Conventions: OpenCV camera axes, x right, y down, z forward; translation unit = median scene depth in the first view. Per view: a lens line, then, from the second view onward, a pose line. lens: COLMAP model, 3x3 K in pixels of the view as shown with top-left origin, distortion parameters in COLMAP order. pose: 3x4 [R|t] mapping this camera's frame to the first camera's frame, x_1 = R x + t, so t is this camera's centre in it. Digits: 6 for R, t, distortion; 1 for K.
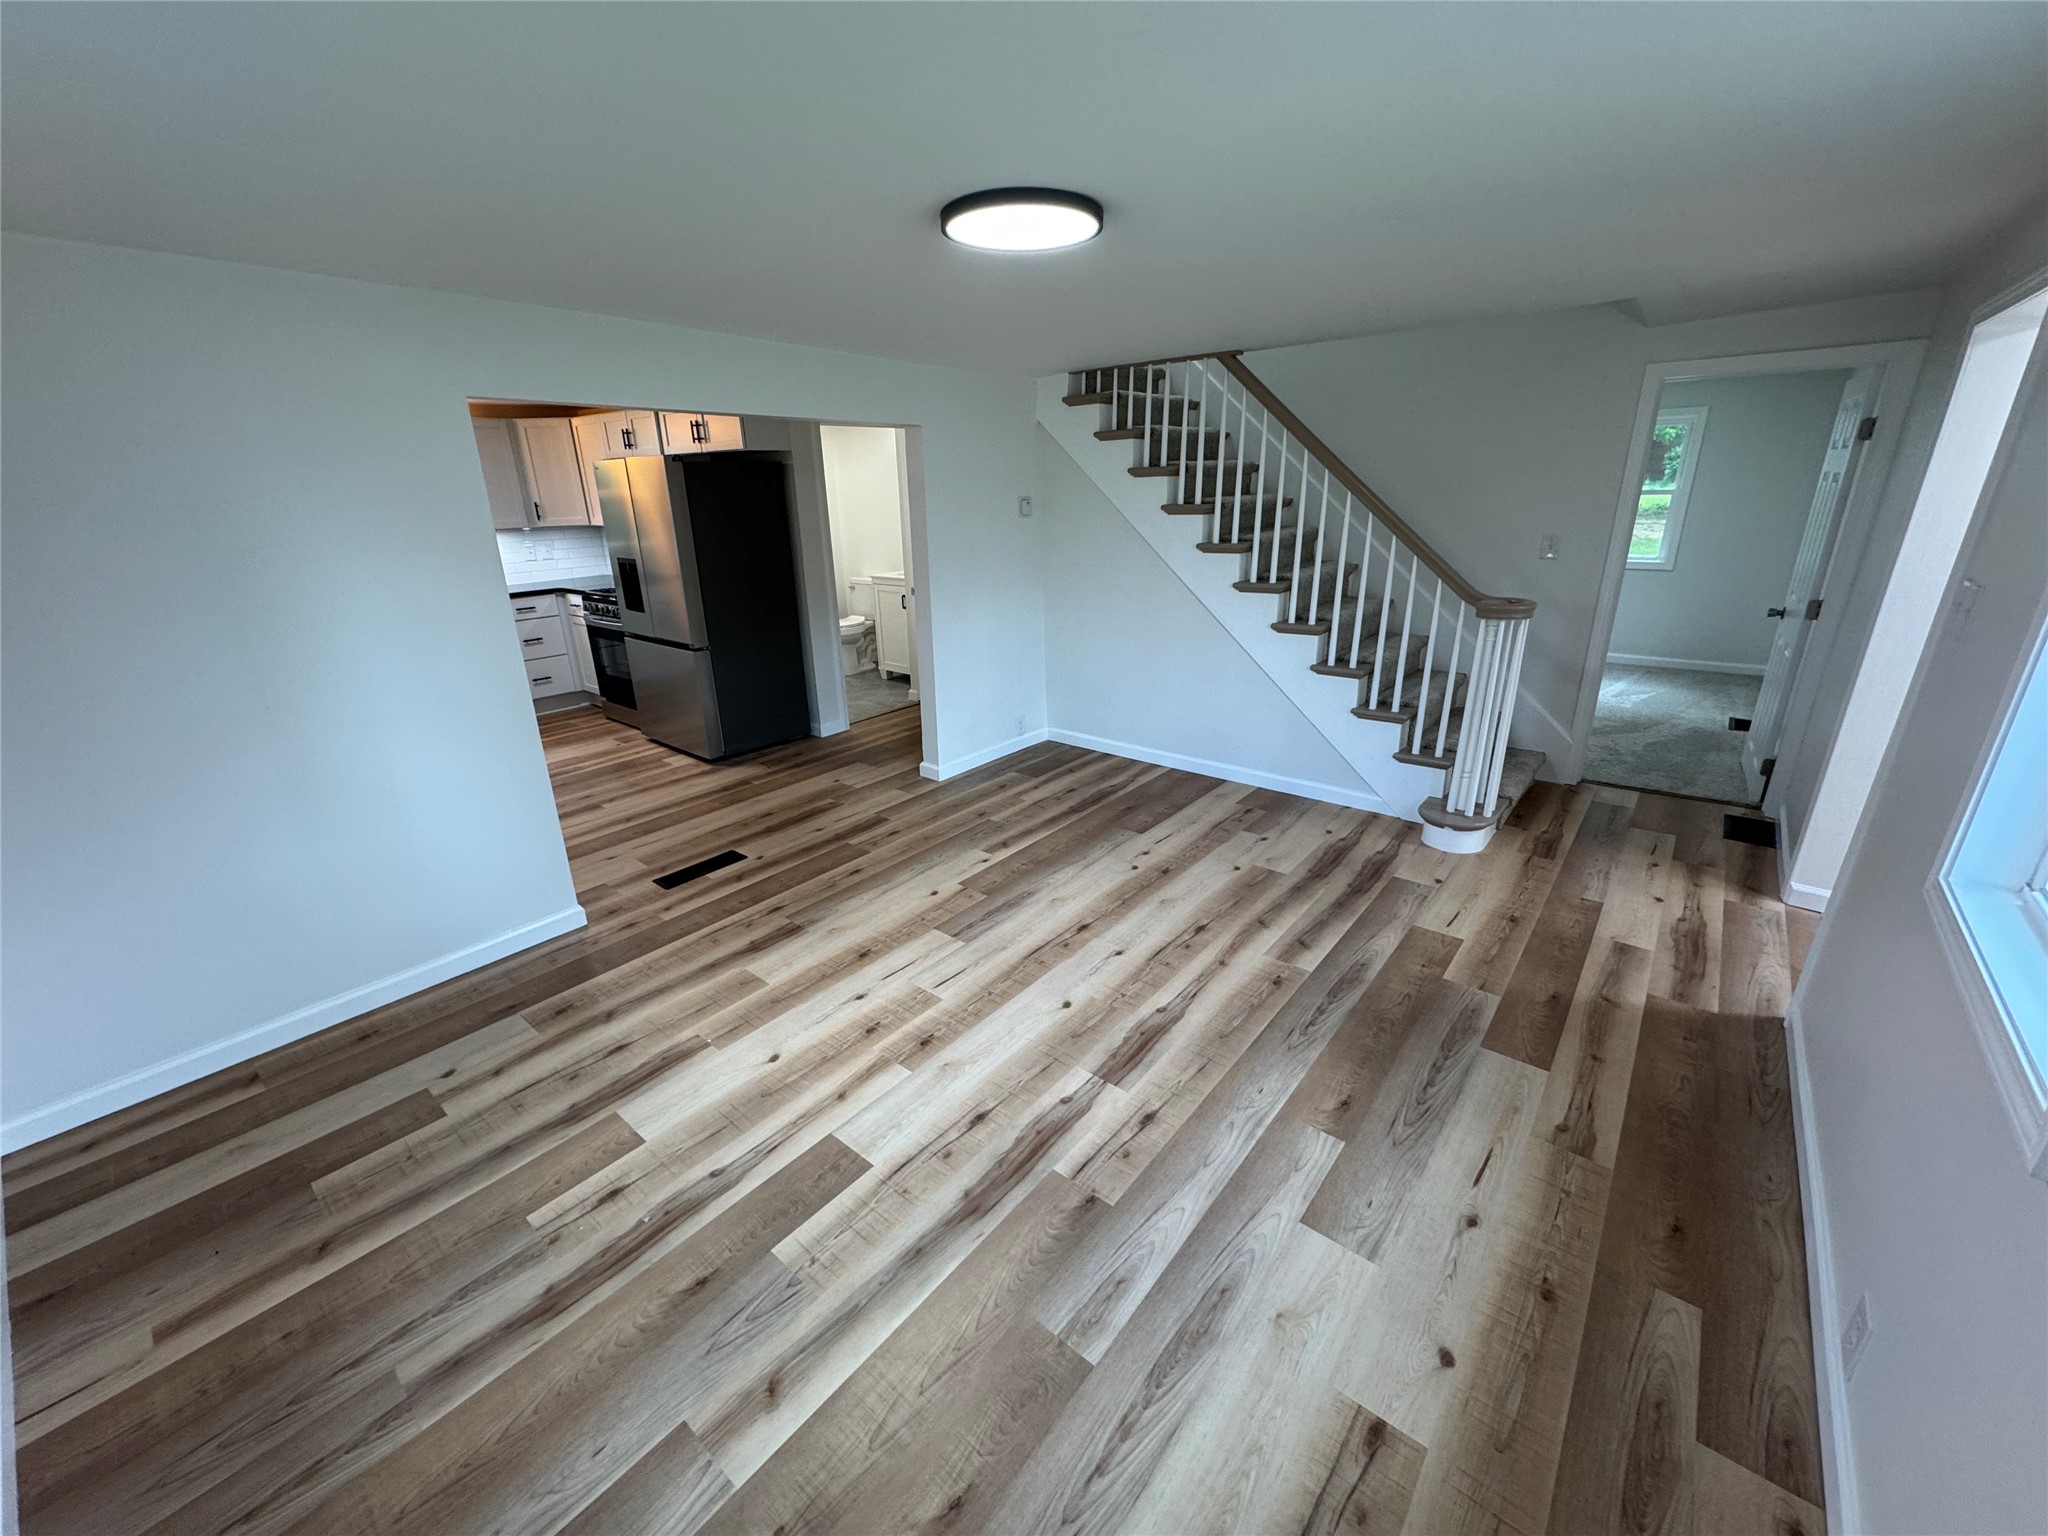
lens RADIAL K [[807.9, 0, 1024.0], [0, 807.9, 768.0], [0, 0, 1]] dist [0.000104, 0.000100]
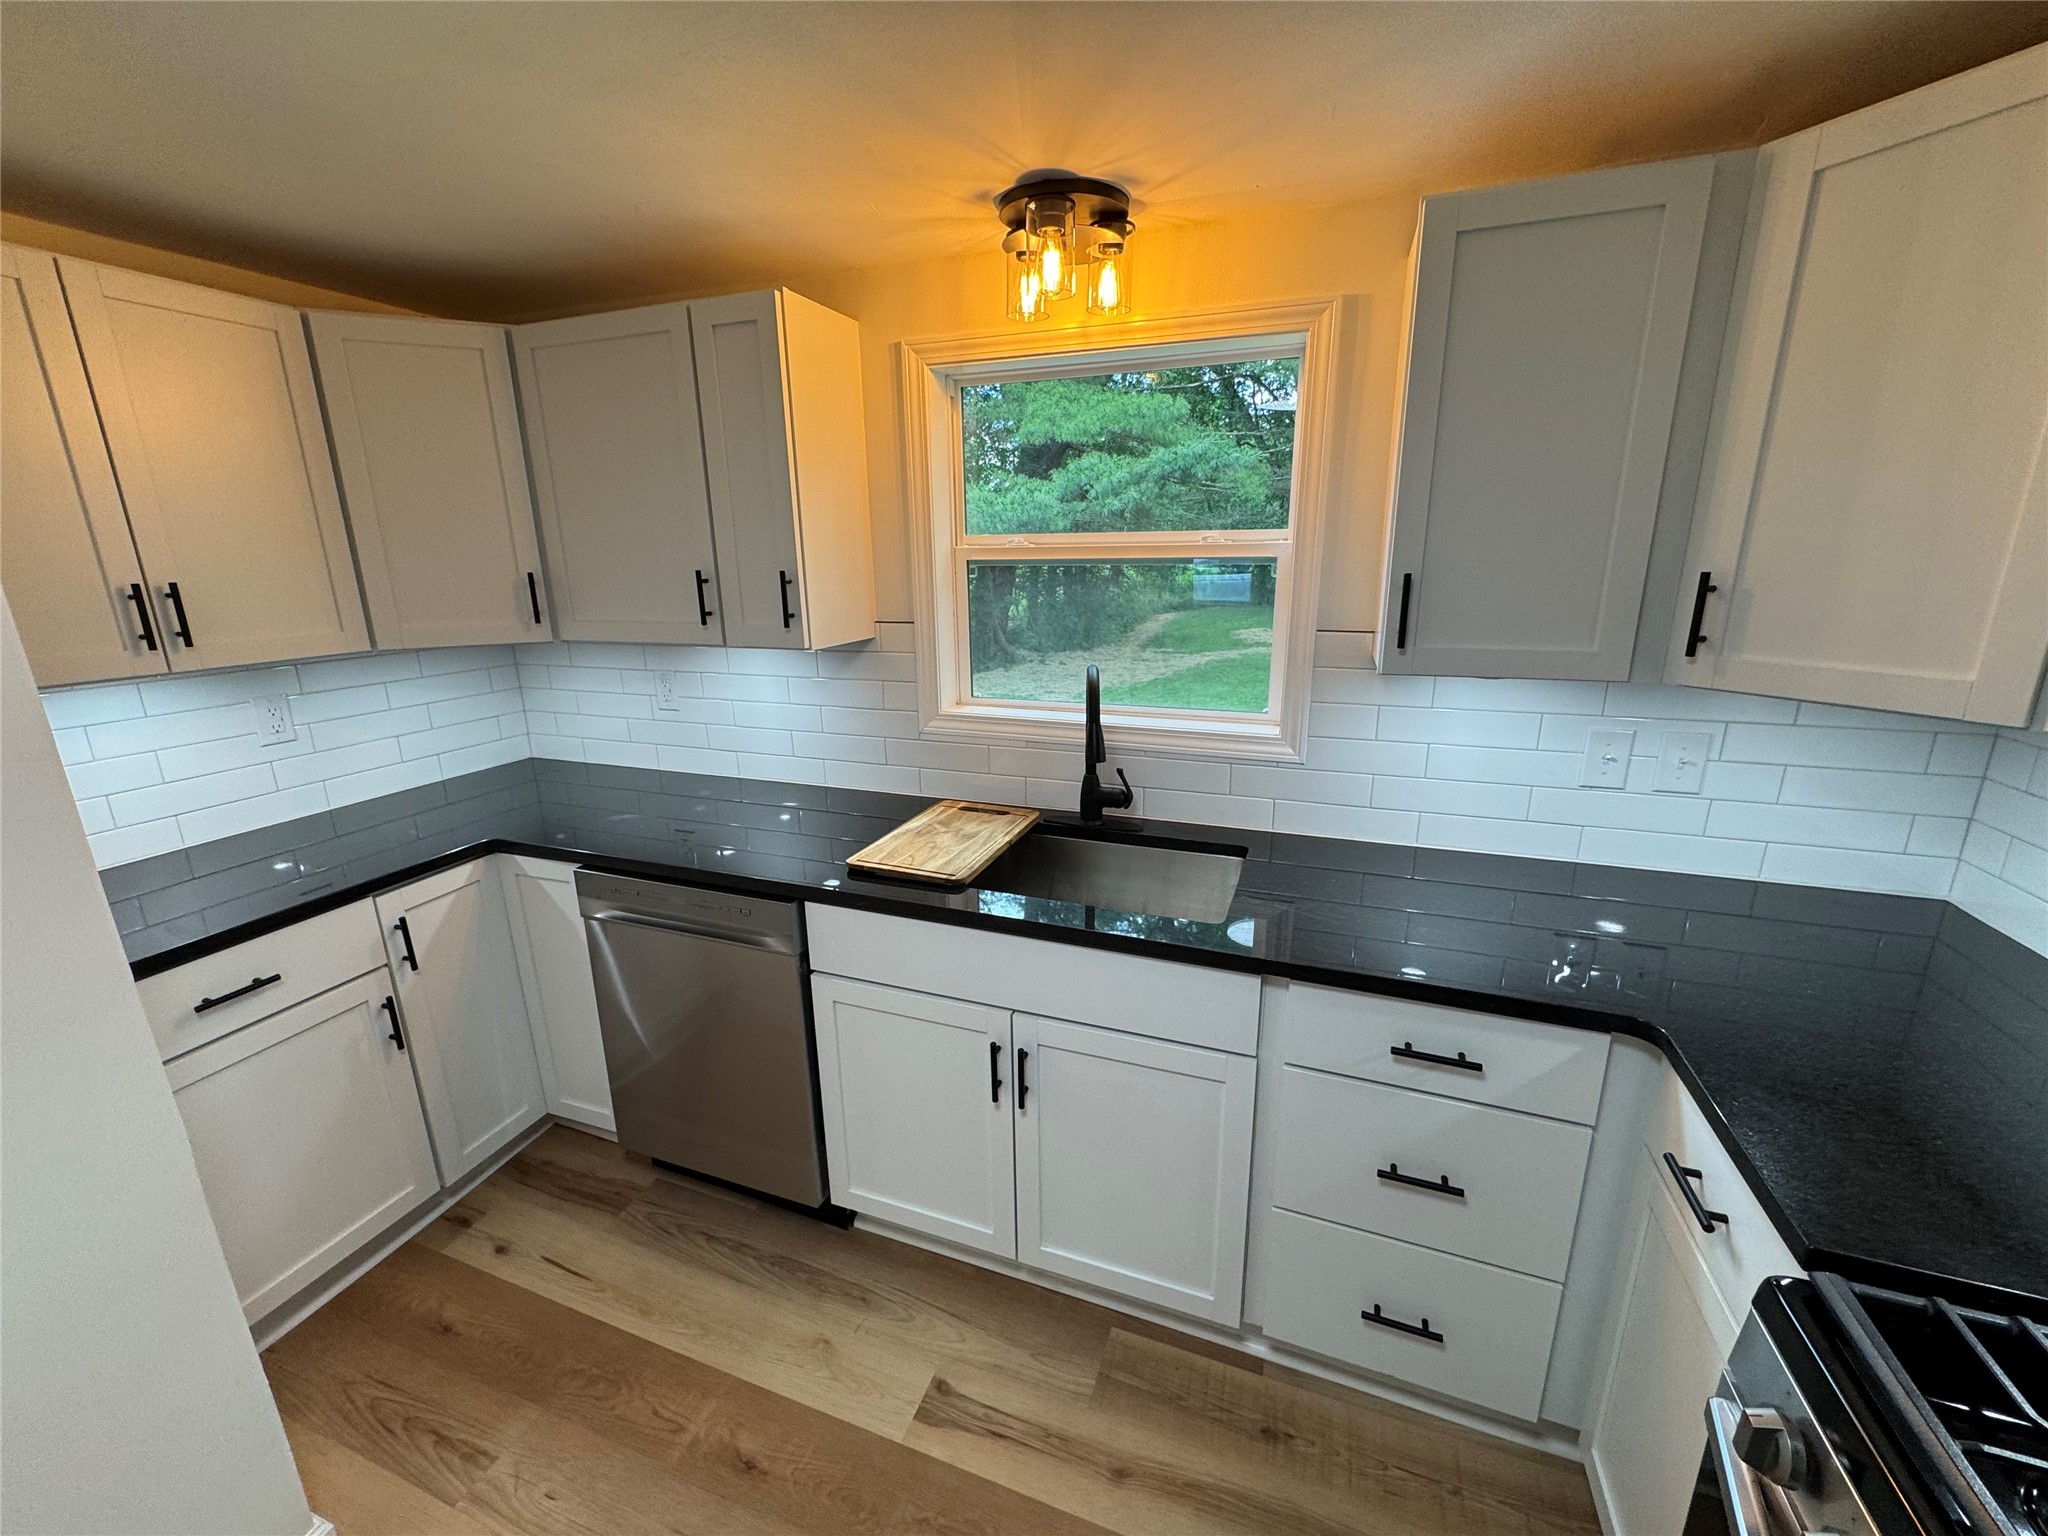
lens RADIAL K [[819.4, 0, 1024.8], [0, 819.4, 760.6], [0, 0, 1]] dist [-0.000979, -0.000239]
pose [[0.333444, 0.257150, -0.907022, -0.940091], [-0.311591, 0.938076, 0.151405, -0.531529], [0.889790, 0.232135, 0.392922, 1.579258]]
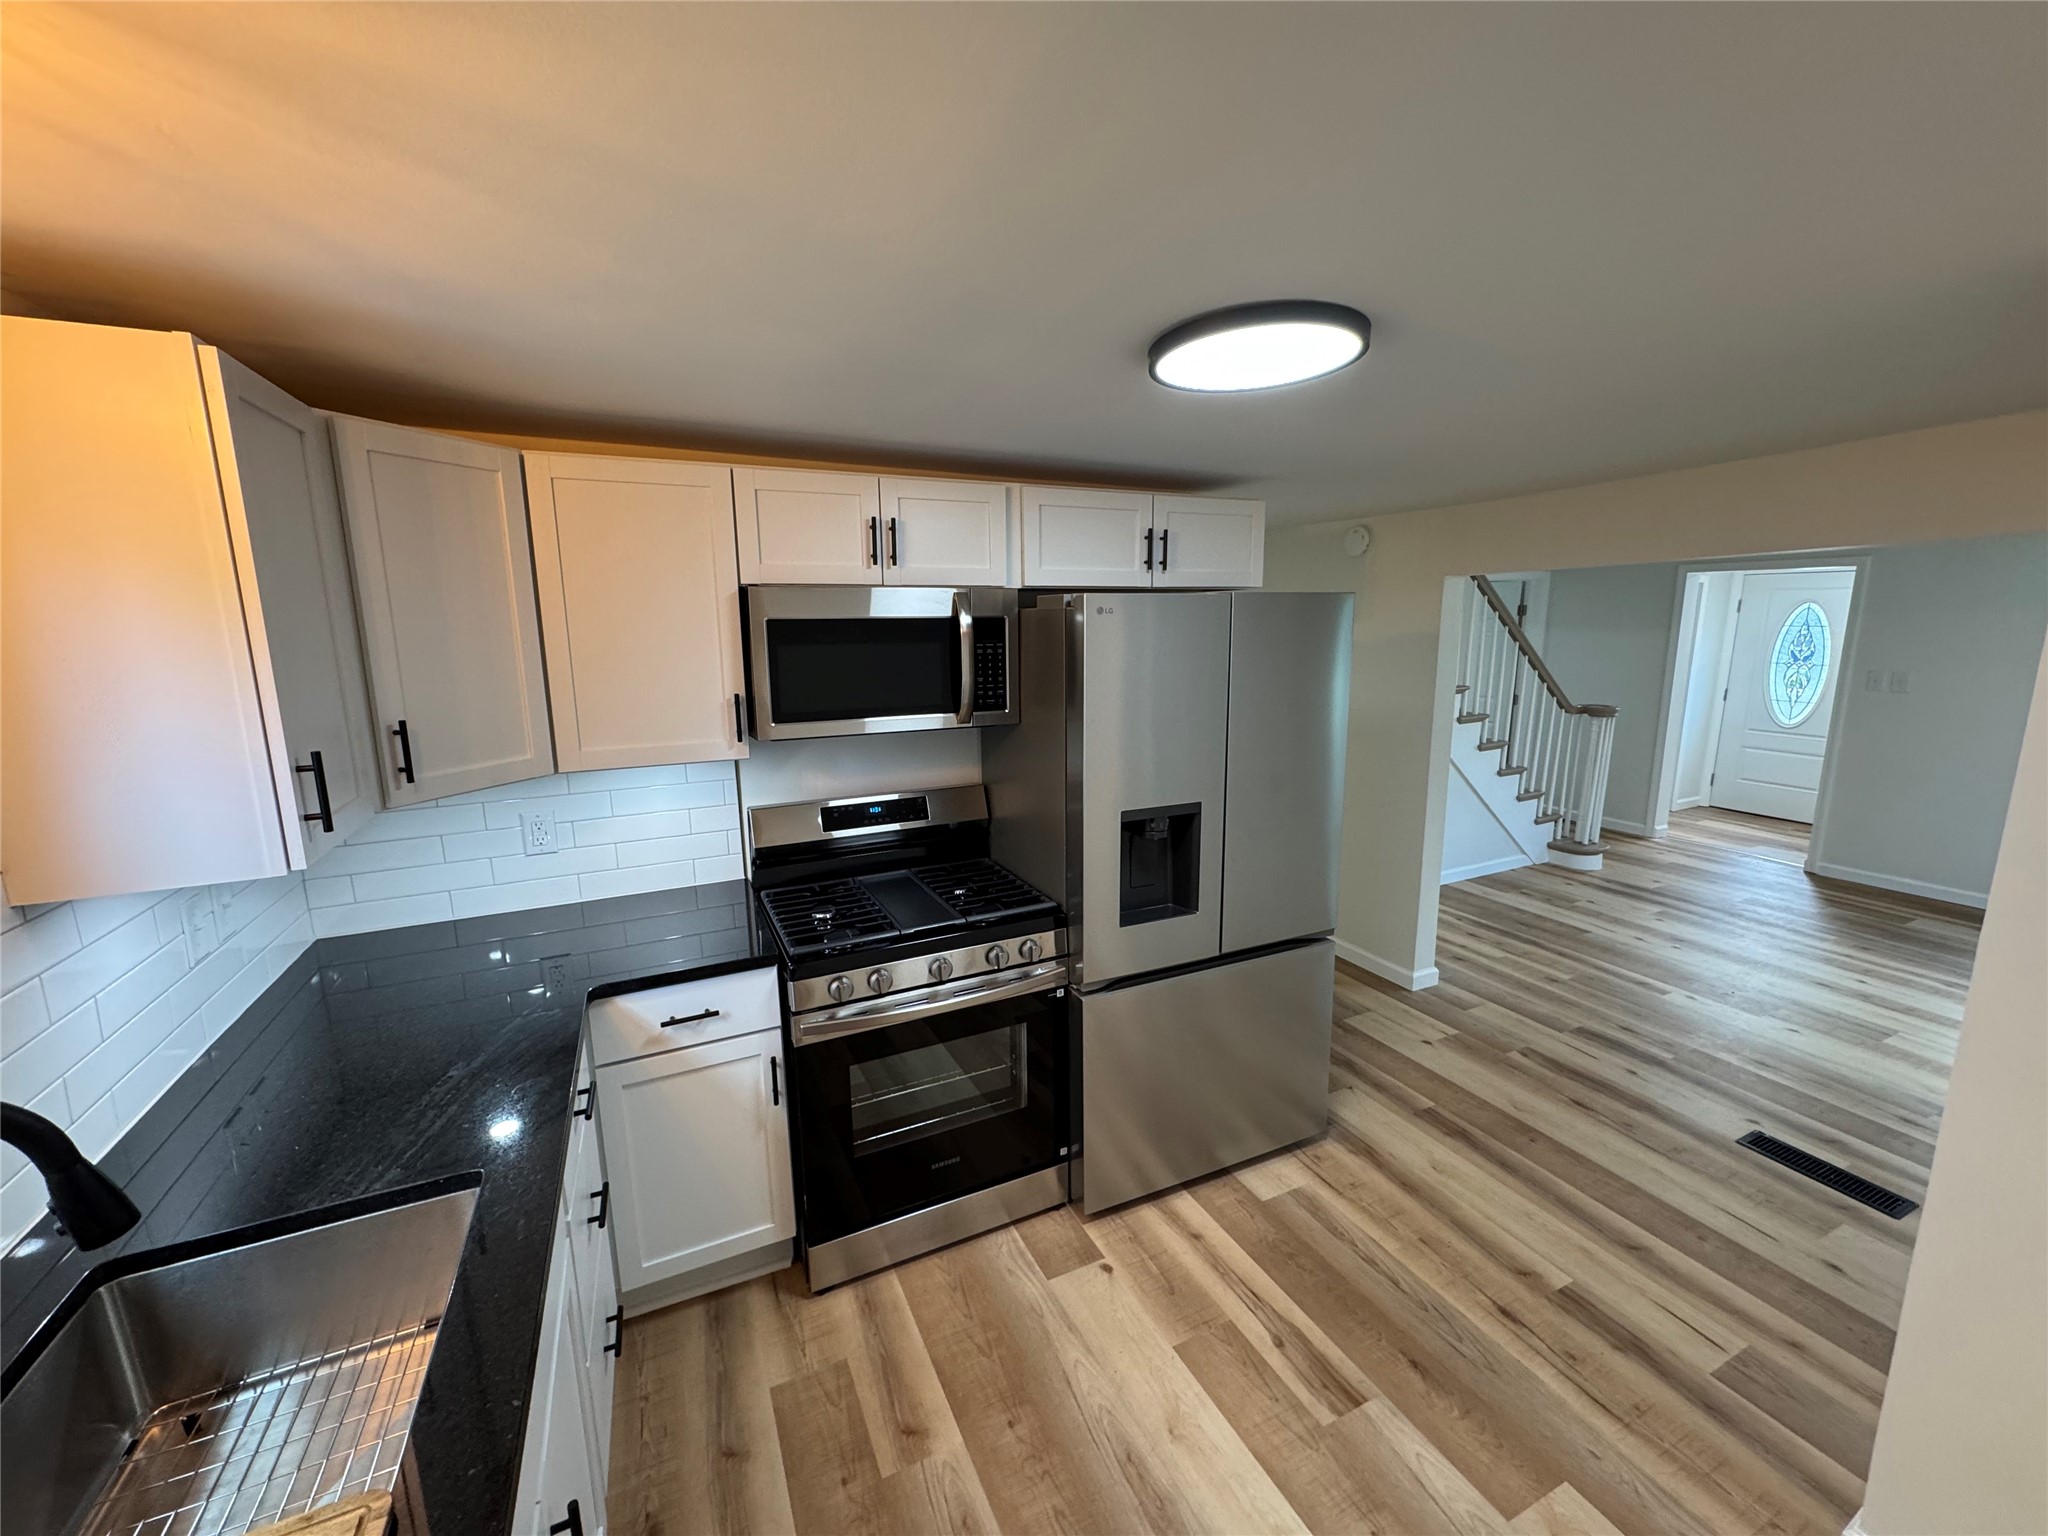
lens RADIAL K [[819.4, 0, 1024.8], [0, 819.4, 760.6], [0, 0, 1]] dist [-0.000979, -0.000239]
pose [[0.419609, -0.138247, 0.897115, -1.544539], [0.306274, 0.951937, 0.003441, -0.514356], [-0.854473, 0.273319, 0.441783, 1.436071]]
